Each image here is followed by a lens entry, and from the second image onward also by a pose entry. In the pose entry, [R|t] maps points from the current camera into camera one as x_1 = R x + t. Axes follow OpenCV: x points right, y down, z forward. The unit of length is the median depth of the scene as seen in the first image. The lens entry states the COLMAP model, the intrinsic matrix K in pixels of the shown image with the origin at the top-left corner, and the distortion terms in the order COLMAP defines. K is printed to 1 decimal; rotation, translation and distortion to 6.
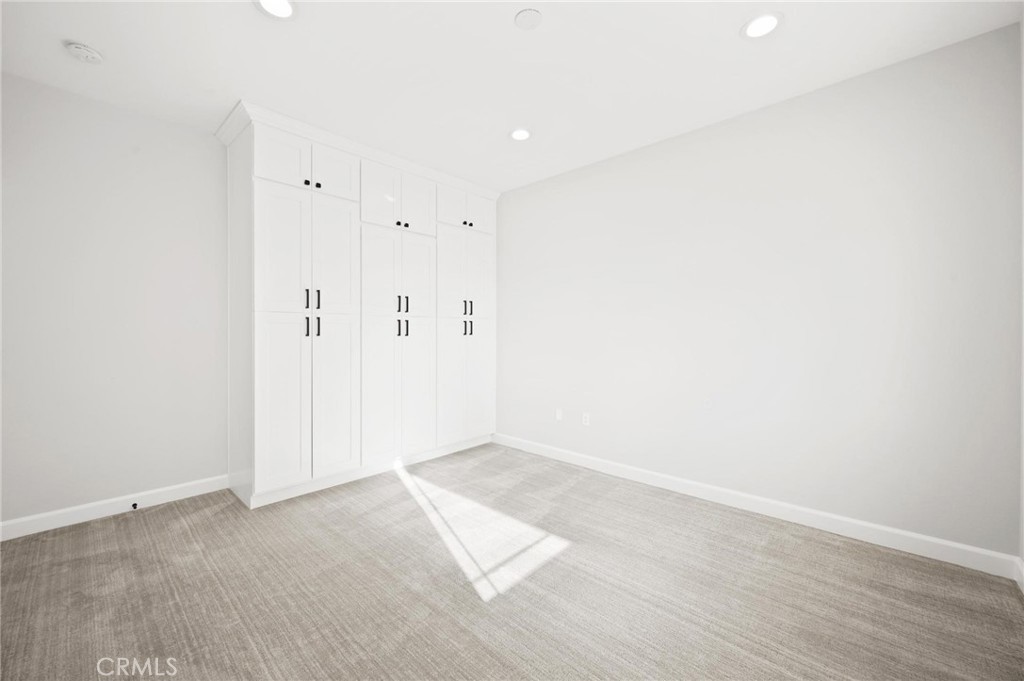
lens RADIAL K [[401.2, 0, 503.8], [0, 401.2, 334.9], [0, 0, 1]] dist [-0.000912, -0.000145]
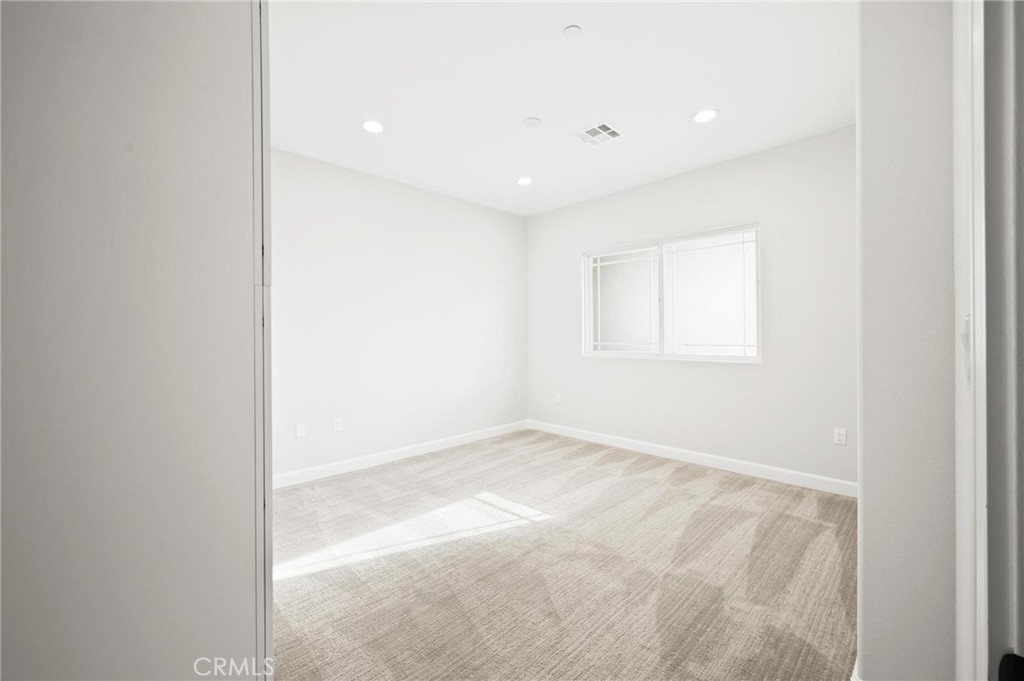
lens RADIAL K [[401.2, 0, 514.7], [0, 401.2, 343.6], [0, 0, 1]] dist [-0.000912, -0.000145]
pose [[0.028031, -0.013753, 0.999512, -0.912881], [0.012404, 0.999833, 0.013409, 0.012236], [-0.999530, 0.012022, 0.028197, 0.673456]]
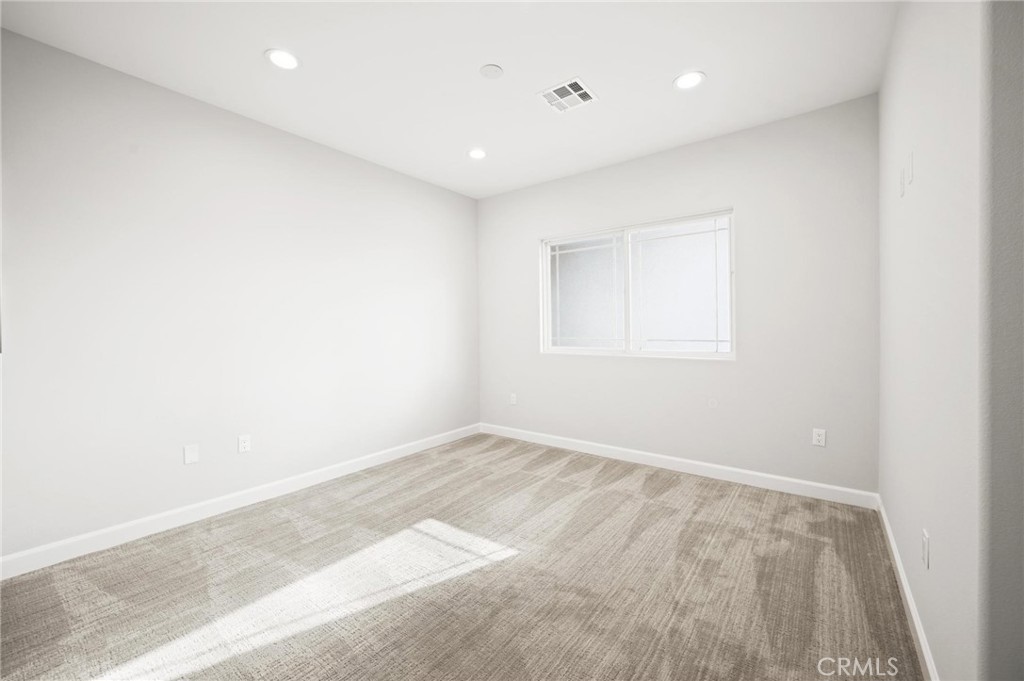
lens RADIAL K [[401.2, 0, 516.8], [0, 401.2, 341.9], [0, 0, 1]] dist [-0.000912, -0.000145]
pose [[-0.115873, -0.024759, 0.992955, -0.747422], [0.014935, 0.999533, 0.026666, 0.007002], [-0.993152, 0.017919, -0.115449, 0.703189]]
